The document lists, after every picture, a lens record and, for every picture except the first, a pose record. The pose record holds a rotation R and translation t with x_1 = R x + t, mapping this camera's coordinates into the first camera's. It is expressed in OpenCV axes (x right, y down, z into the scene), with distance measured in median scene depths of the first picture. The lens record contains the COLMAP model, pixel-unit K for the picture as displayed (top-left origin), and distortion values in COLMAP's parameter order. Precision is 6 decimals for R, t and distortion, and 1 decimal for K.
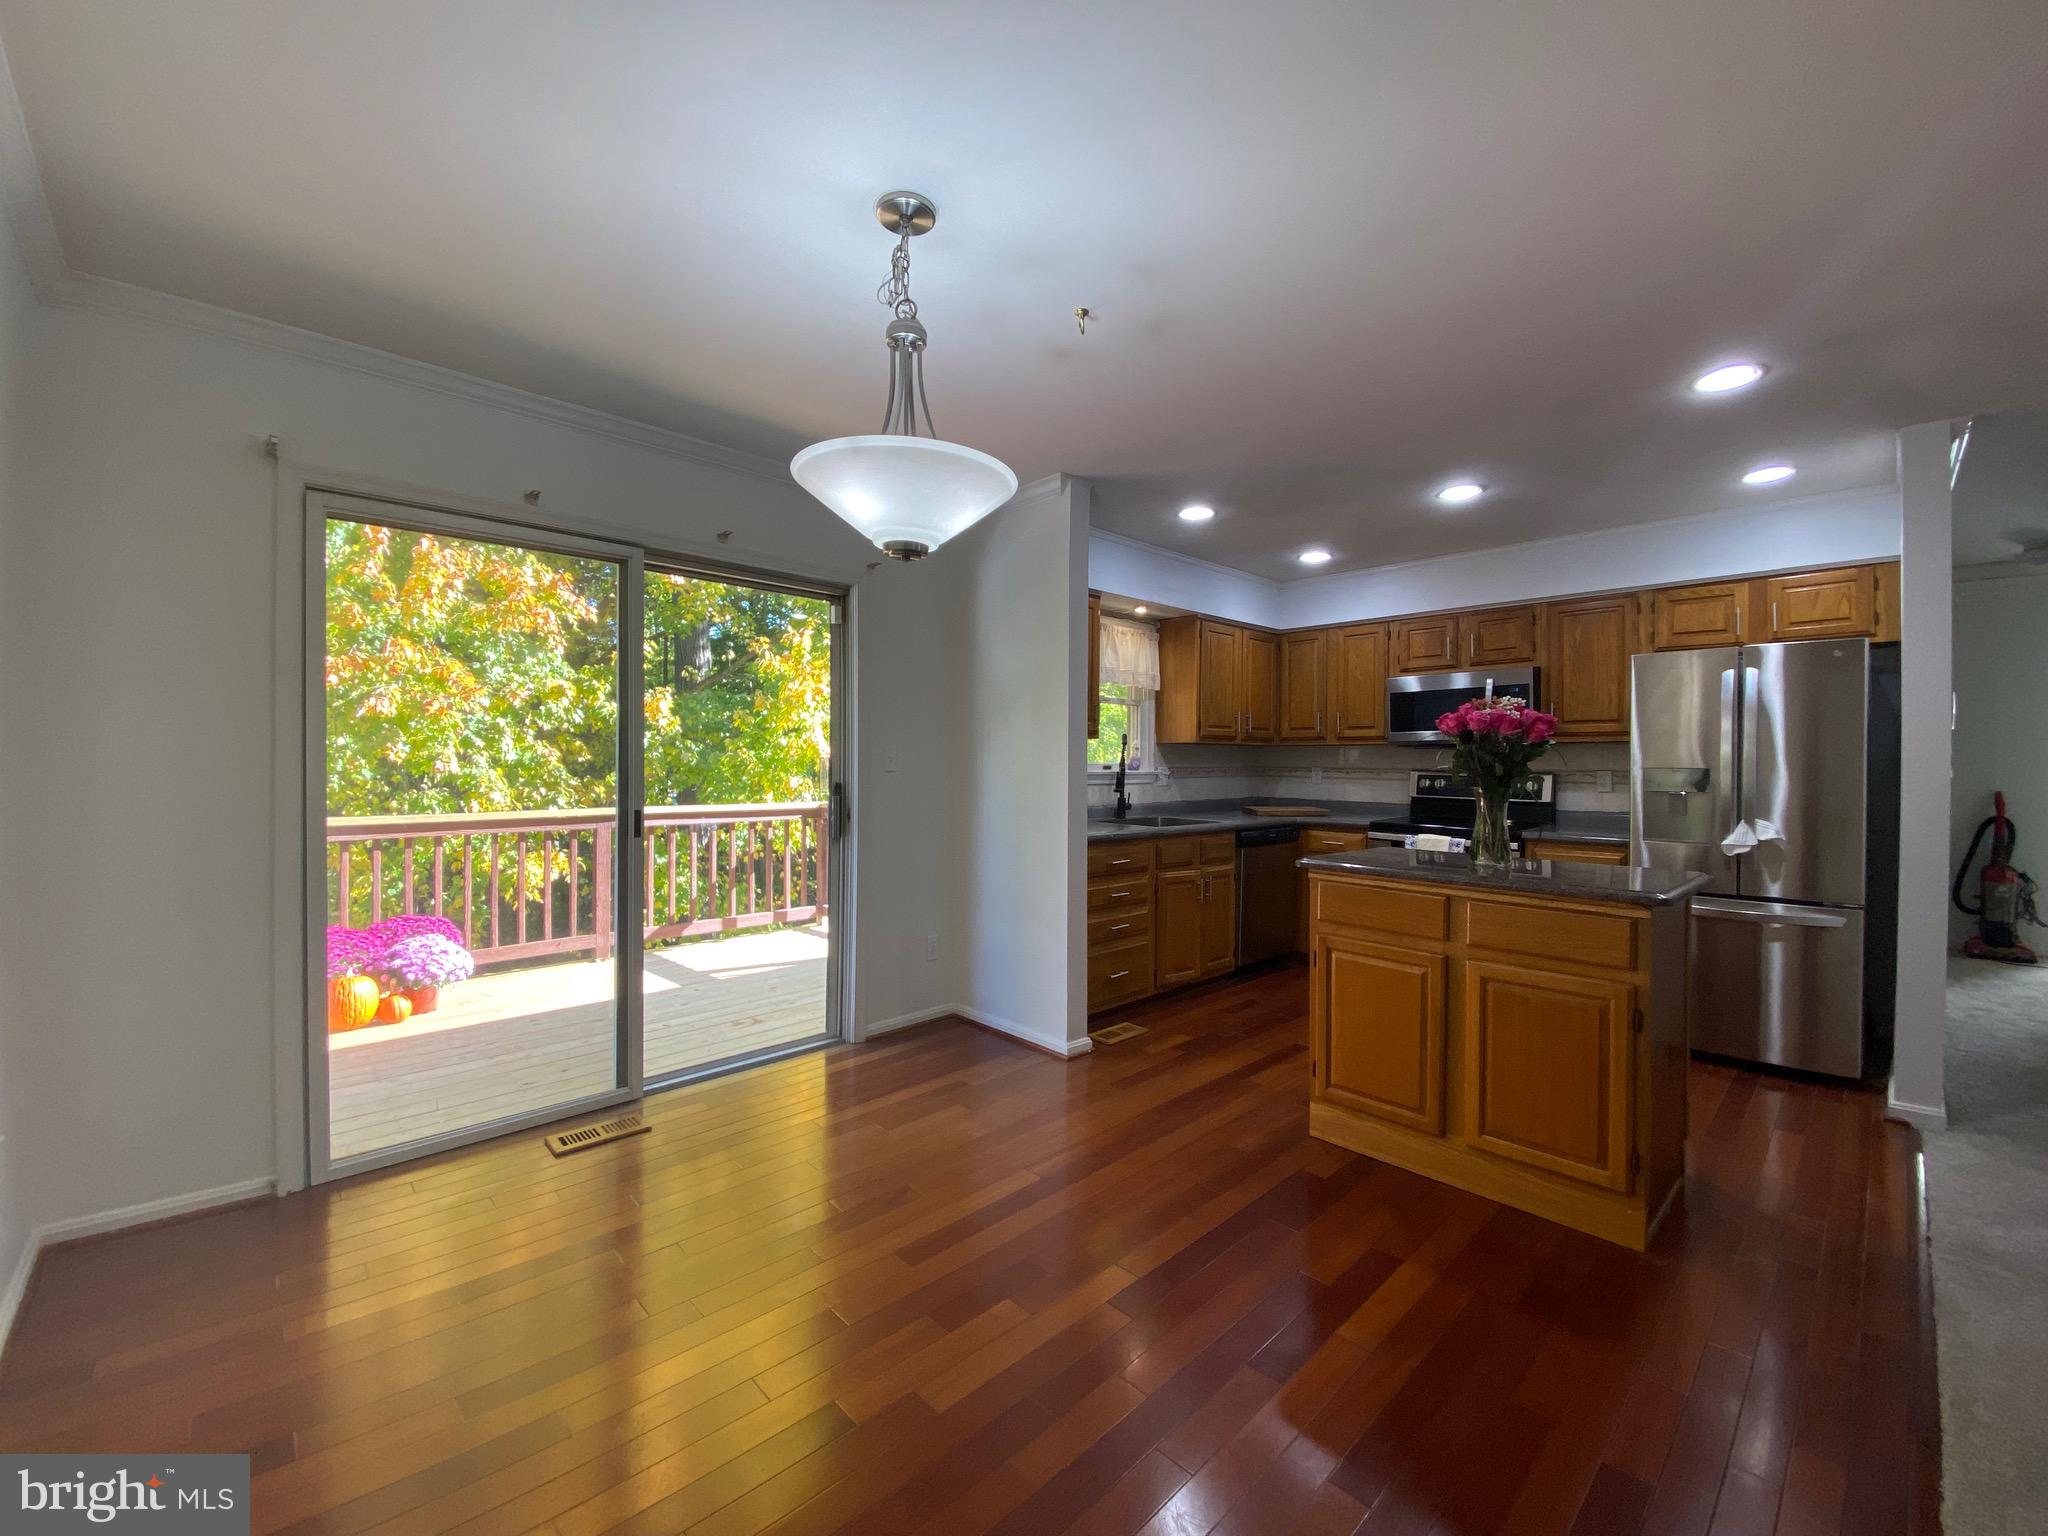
lens RADIAL K [[815.7, 0, 1021.8], [0, 815.7, 762.8], [0, 0, 1]] dist [-0.000587, -0.009713]
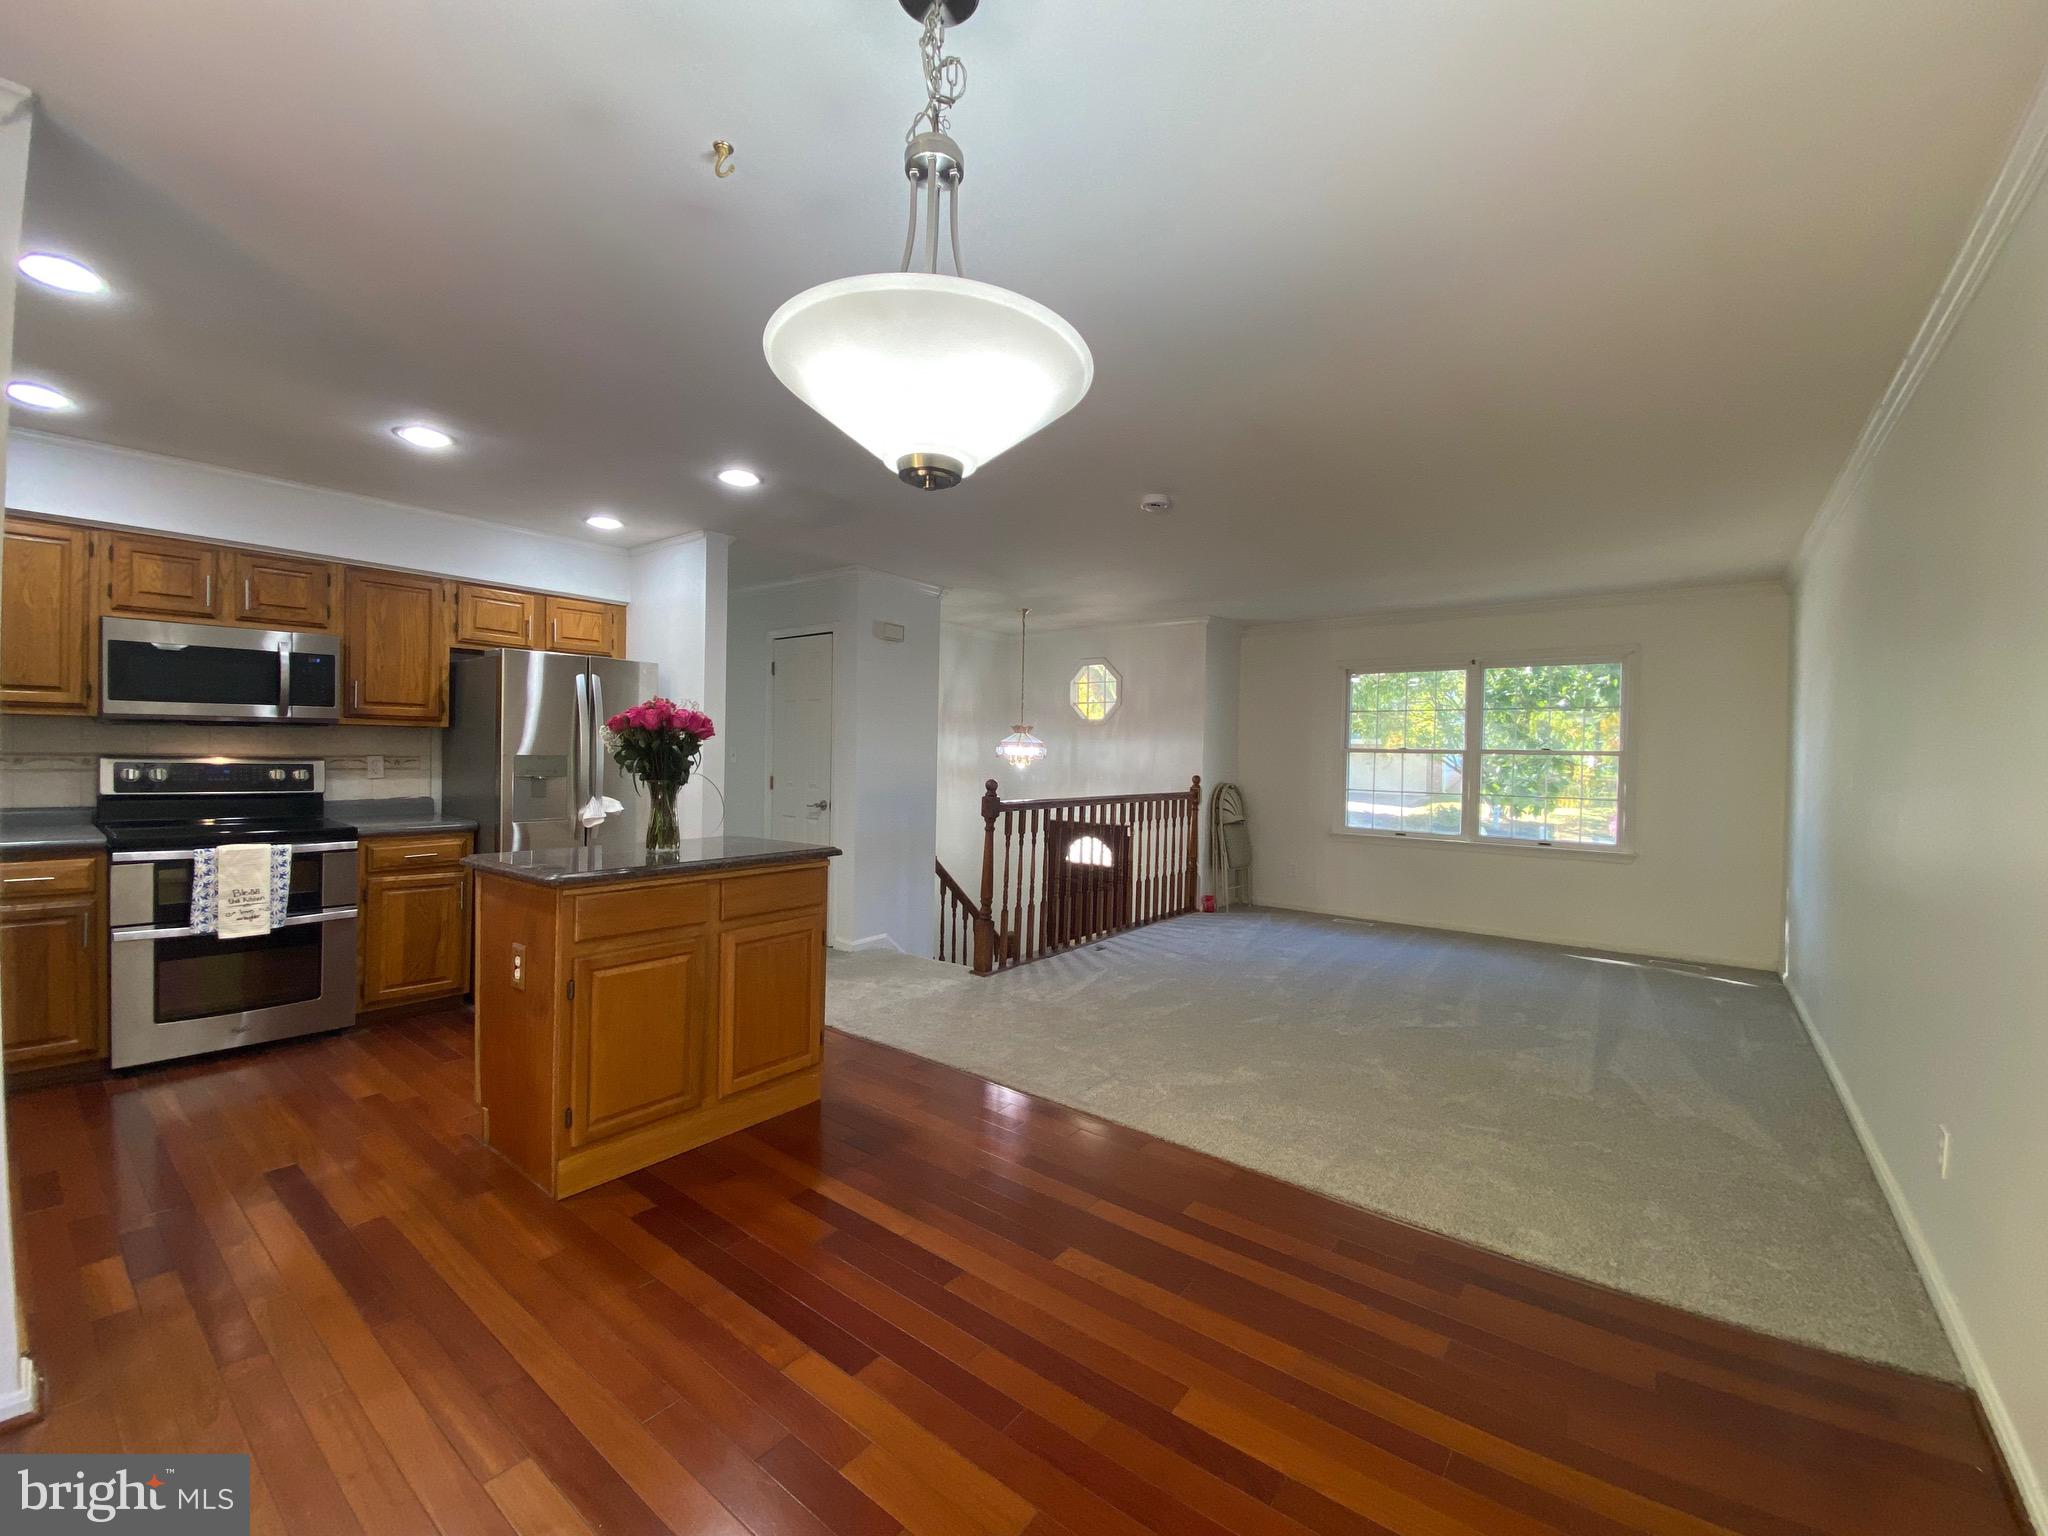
lens RADIAL K [[822.6, 0, 1028.2], [0, 822.6, 767.0], [0, 0, 1]] dist [0.026602, -0.024813]
pose [[-0.168775, -0.022428, 0.985399, -0.359865], [-0.017348, 0.999654, 0.019781, -0.009980], [-0.985502, -0.013756, -0.169106, 0.429465]]
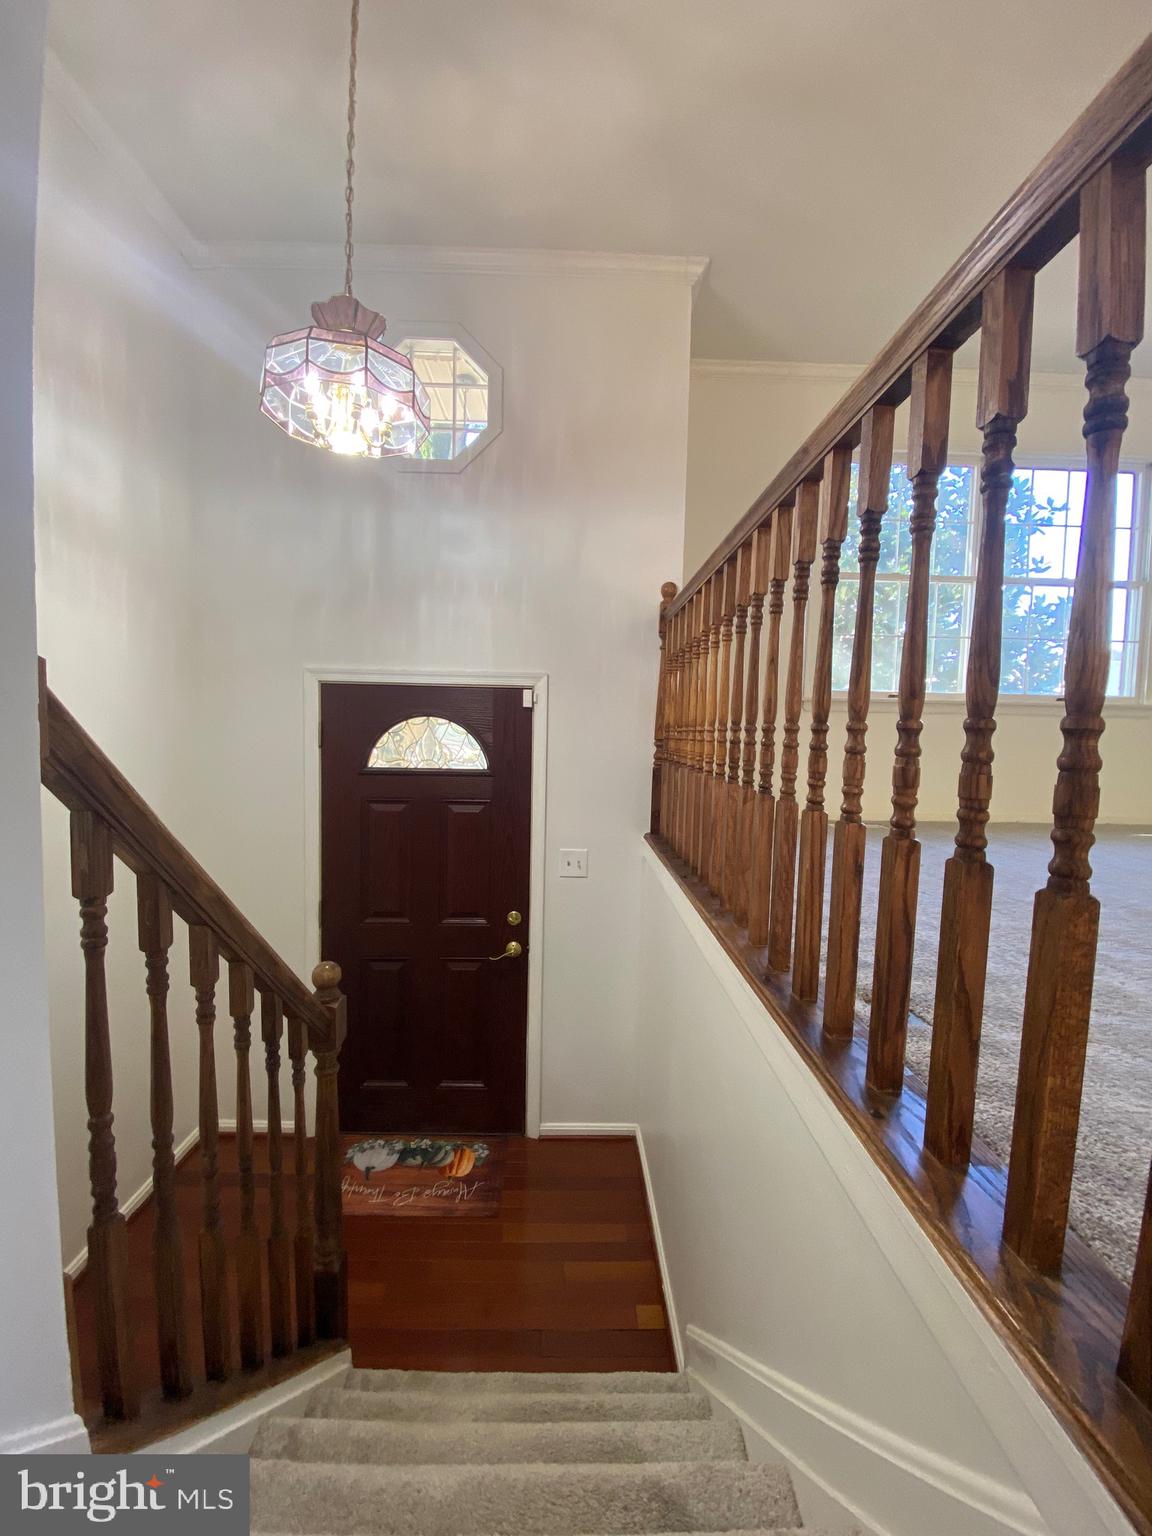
lens RADIAL K [[627.3, 0, 573.5], [0, 627.3, 771.3], [0, 0, 1]] dist [0.041485, -0.038129]
pose [[-0.735969, -0.066518, 0.673739, 0.778895], [-0.024755, 0.997140, 0.071405, 0.176818], [-0.676562, 0.035873, -0.735511, 0.375659]]
